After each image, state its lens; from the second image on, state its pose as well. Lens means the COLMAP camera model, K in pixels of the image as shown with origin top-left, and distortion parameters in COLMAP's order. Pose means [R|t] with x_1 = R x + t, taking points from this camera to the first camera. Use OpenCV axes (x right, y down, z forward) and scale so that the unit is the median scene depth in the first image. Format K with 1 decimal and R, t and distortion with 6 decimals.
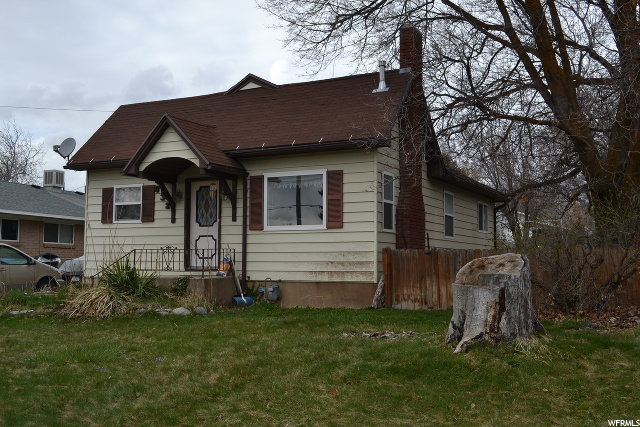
lens RADIAL K [[735.9, 0, 320.0], [0, 735.9, 213.5], [0, 0, 1]] dist [-0.002119, -0.000110]
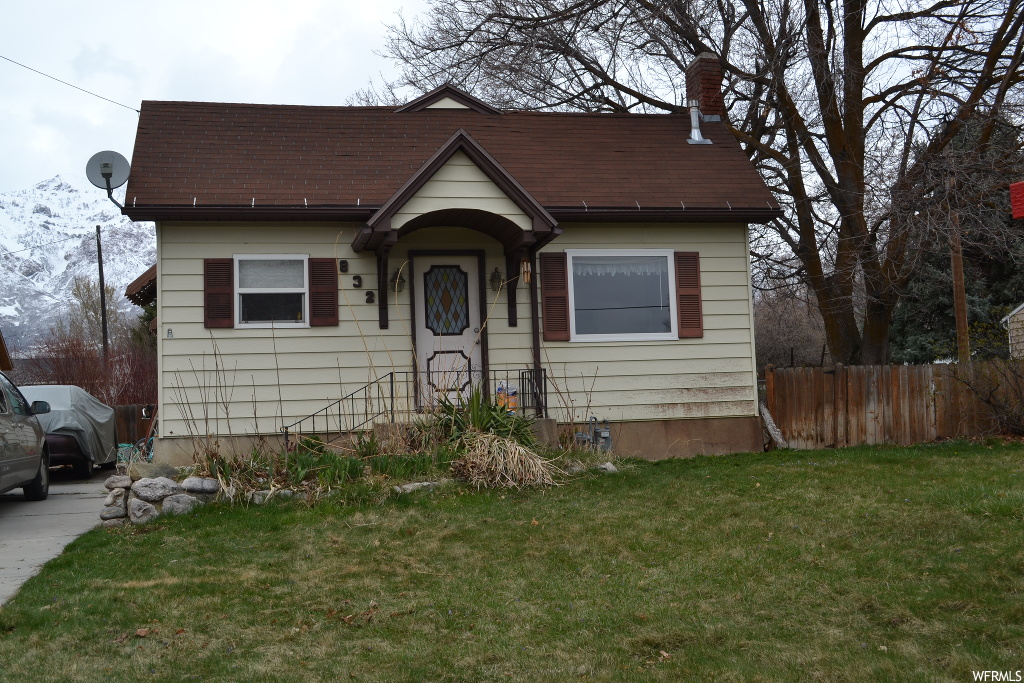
lens RADIAL K [[1050.4, 0, 512.0], [0, 1050.4, 341.5], [0, 0, 1]] dist [-0.009527, -0.004905]
pose [[0.758480, 0.012747, 0.651571, -0.684980], [-0.006880, 0.999910, -0.011553, 0.033214], [-0.651660, 0.004280, 0.758499, 0.361007]]
